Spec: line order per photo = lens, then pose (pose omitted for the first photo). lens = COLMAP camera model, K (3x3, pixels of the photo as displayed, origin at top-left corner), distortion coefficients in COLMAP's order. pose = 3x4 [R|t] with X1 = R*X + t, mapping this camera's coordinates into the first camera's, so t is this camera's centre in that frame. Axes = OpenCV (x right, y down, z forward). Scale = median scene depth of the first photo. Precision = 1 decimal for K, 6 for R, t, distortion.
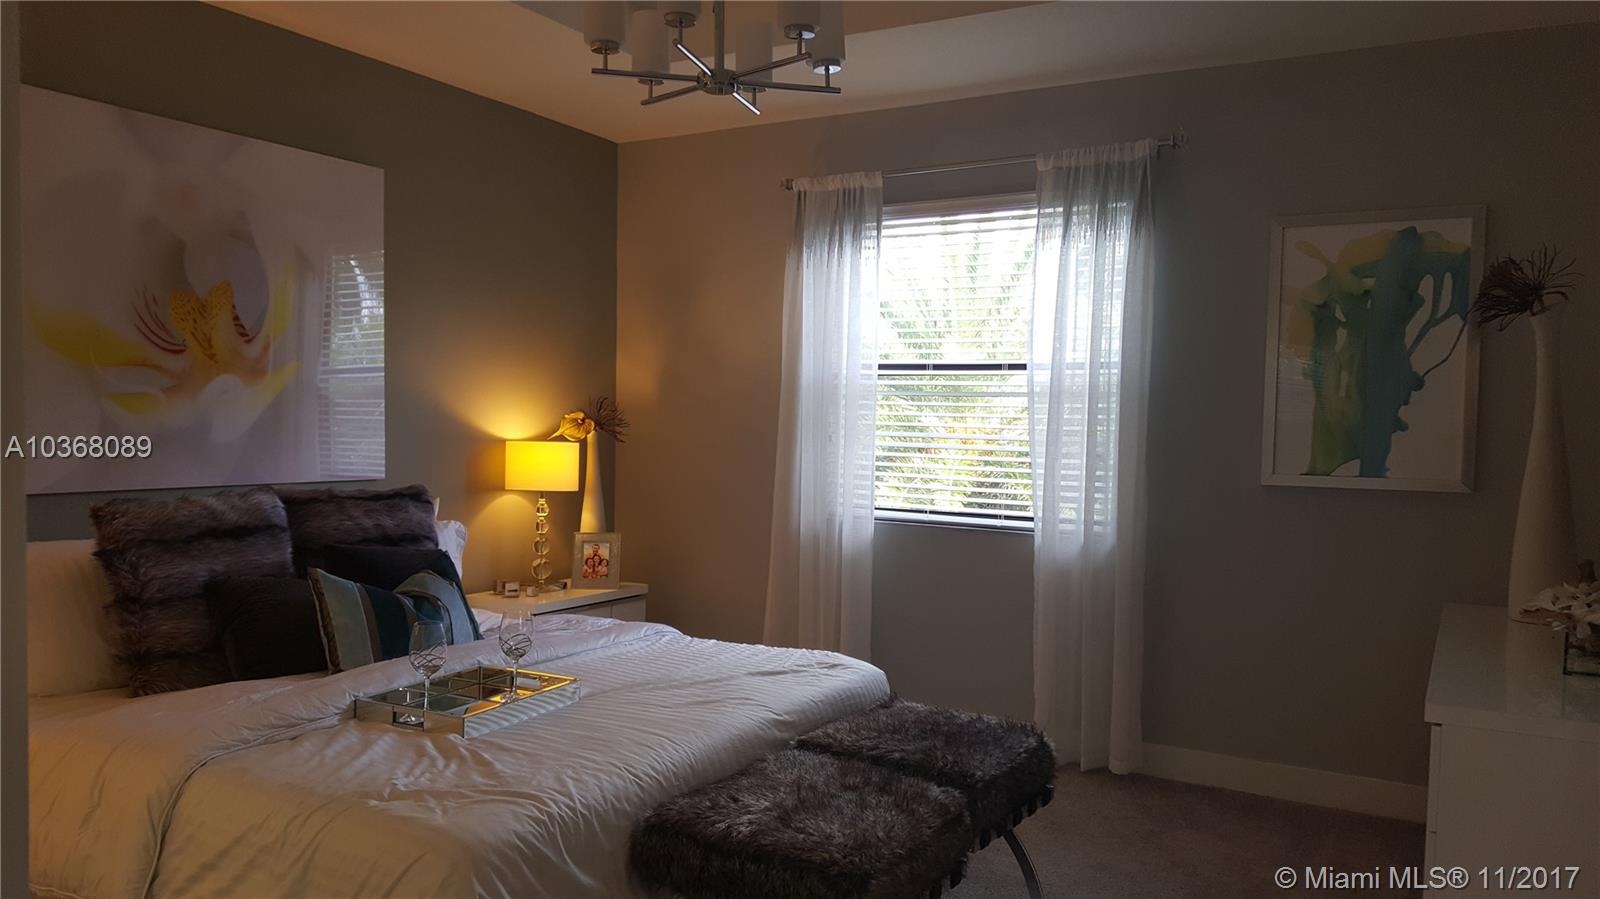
lens RADIAL K [[1137.8, 0, 749.9], [0, 1137.8, 461.1], [0, 0, 1]] dist [0.188617, -0.406403]
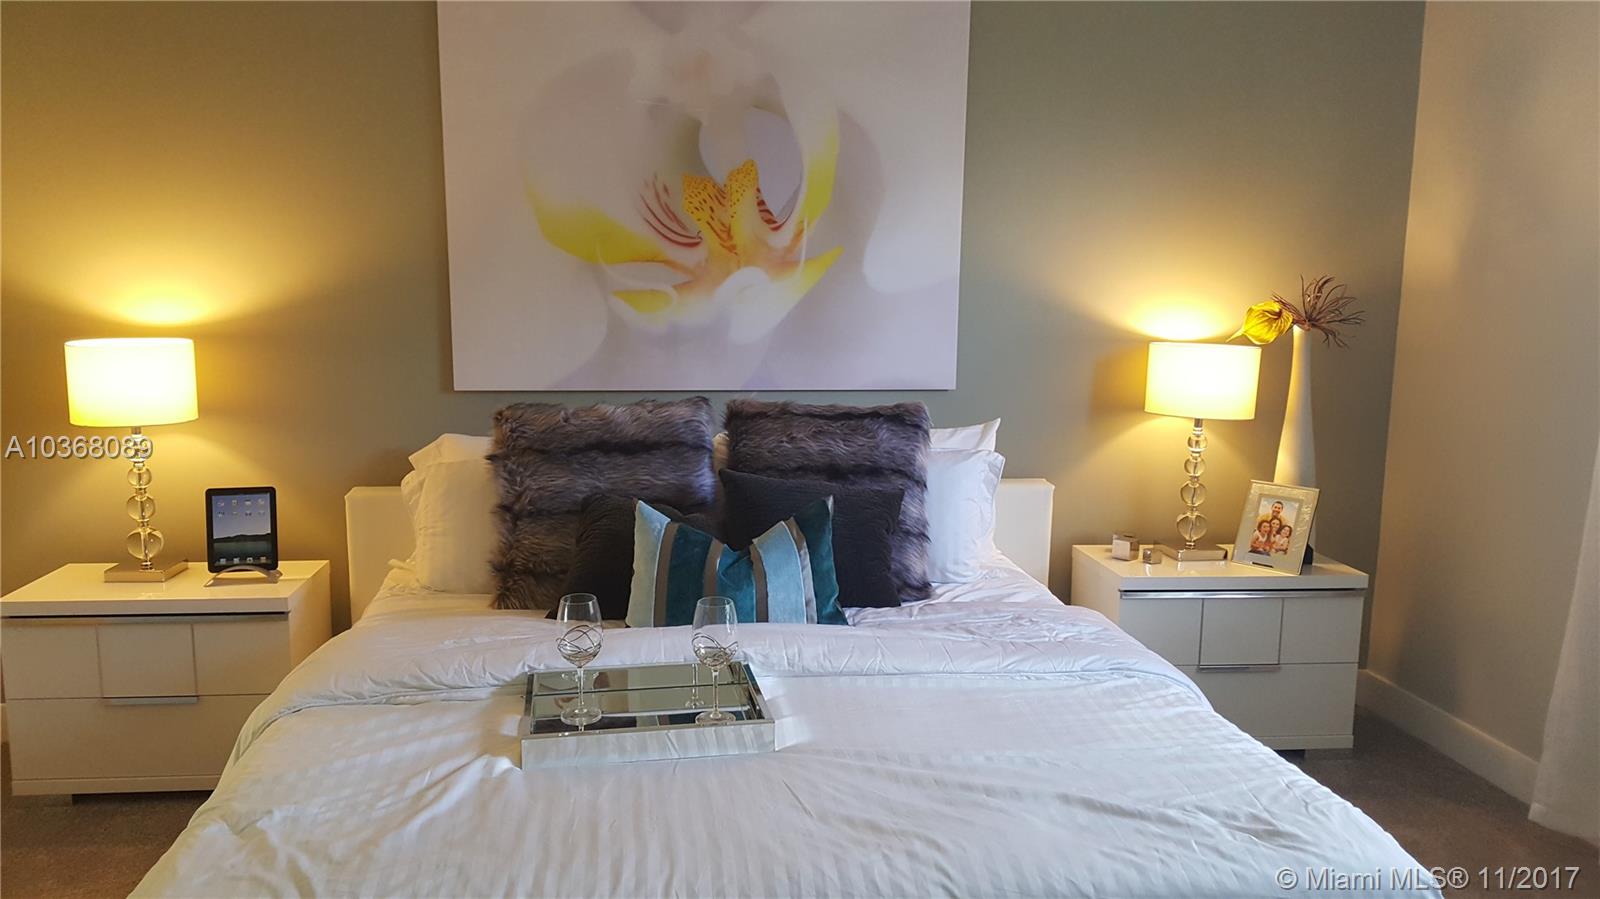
lens RADIAL K [[1137.8, 0, 749.9], [0, 1137.8, 461.1], [0, 0, 1]] dist [0.188617, -0.406403]
pose [[0.617374, 0.106646, -0.779407, 0.269383], [-0.025113, 0.992935, 0.115970, -0.029065], [0.786269, -0.052024, 0.615691, 0.455402]]
